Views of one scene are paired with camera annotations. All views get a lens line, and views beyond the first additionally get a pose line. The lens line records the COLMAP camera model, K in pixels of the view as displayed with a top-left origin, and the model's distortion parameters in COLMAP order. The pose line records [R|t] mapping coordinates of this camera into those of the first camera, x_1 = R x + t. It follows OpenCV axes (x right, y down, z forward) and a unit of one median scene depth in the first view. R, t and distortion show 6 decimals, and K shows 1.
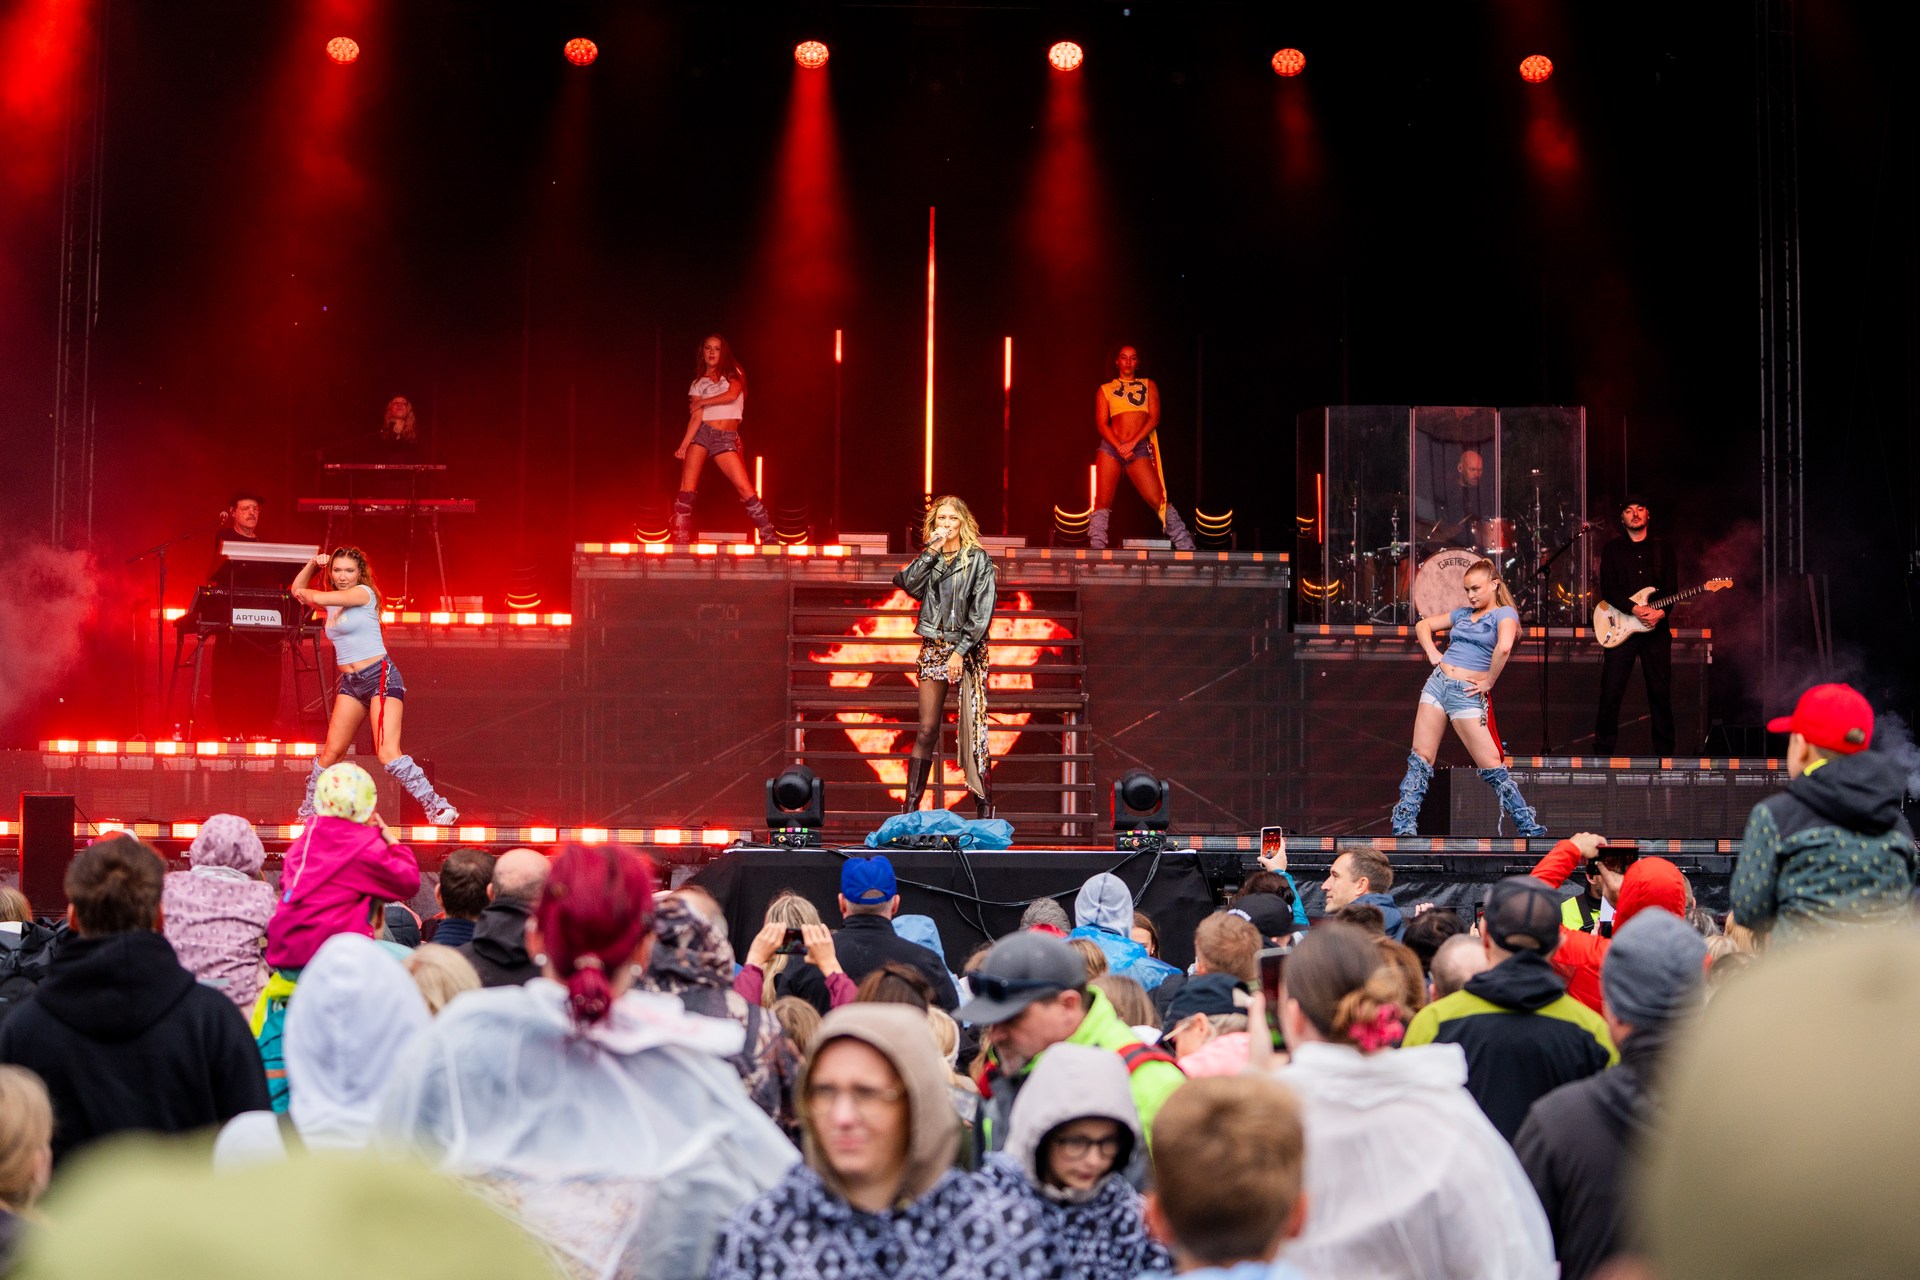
lens RADIAL K [[3939.7, 0, 955.6], [0, 3939.7, 722.9], [0, 0, 1]] dist [-0.265114, -0.384818]
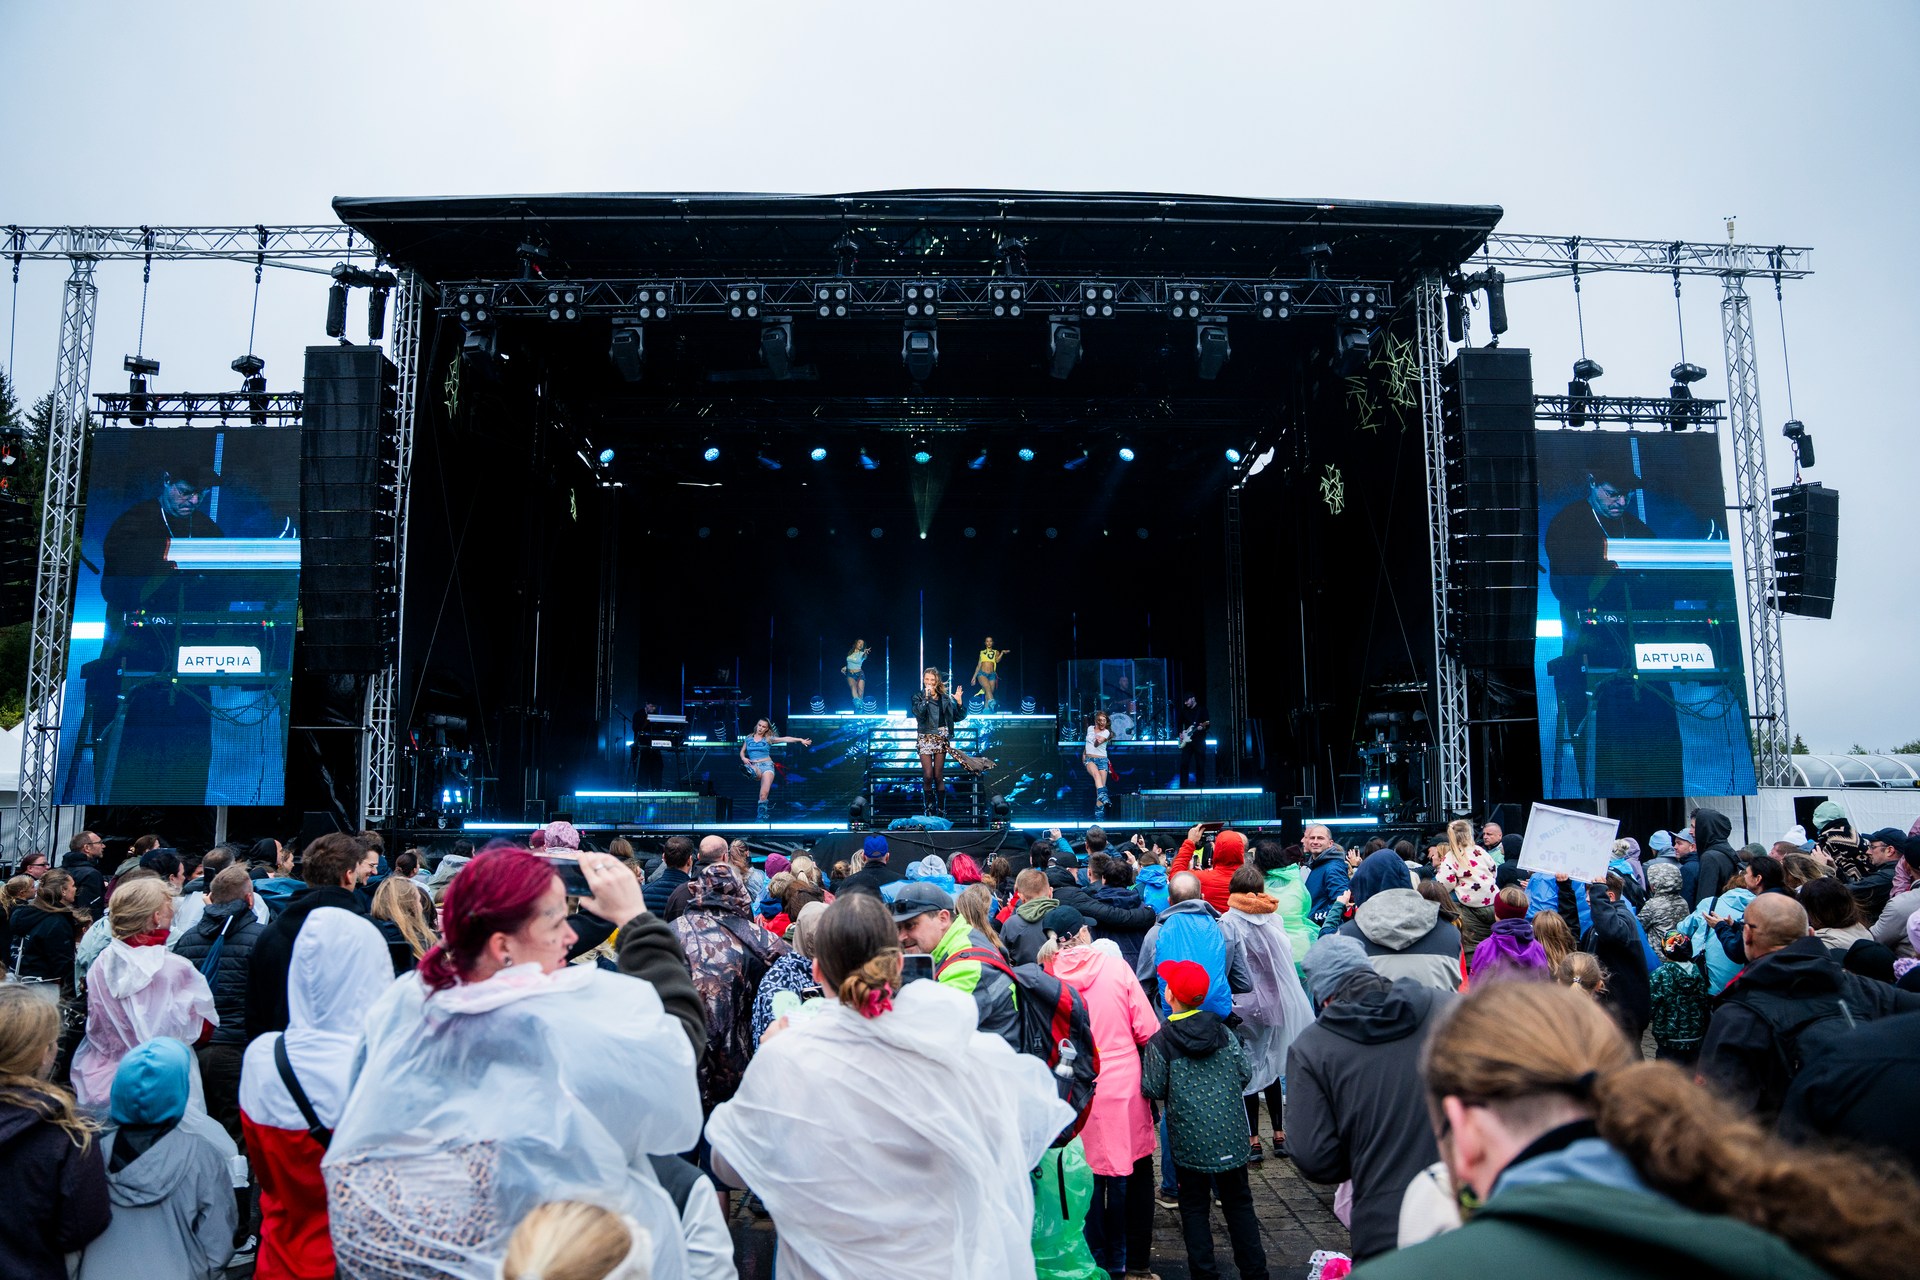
lens RADIAL K [[1319.0, 0, 952.5], [0, 1319.0, 647.0], [0, 0, 1]] dist [-0.142650, 0.106933]
pose [[0.999851, -0.013687, 0.010474, 0.006511], [0.014706, 0.994429, -0.104382, 0.002634], [-0.008987, 0.104521, 0.994482, 0.110379]]
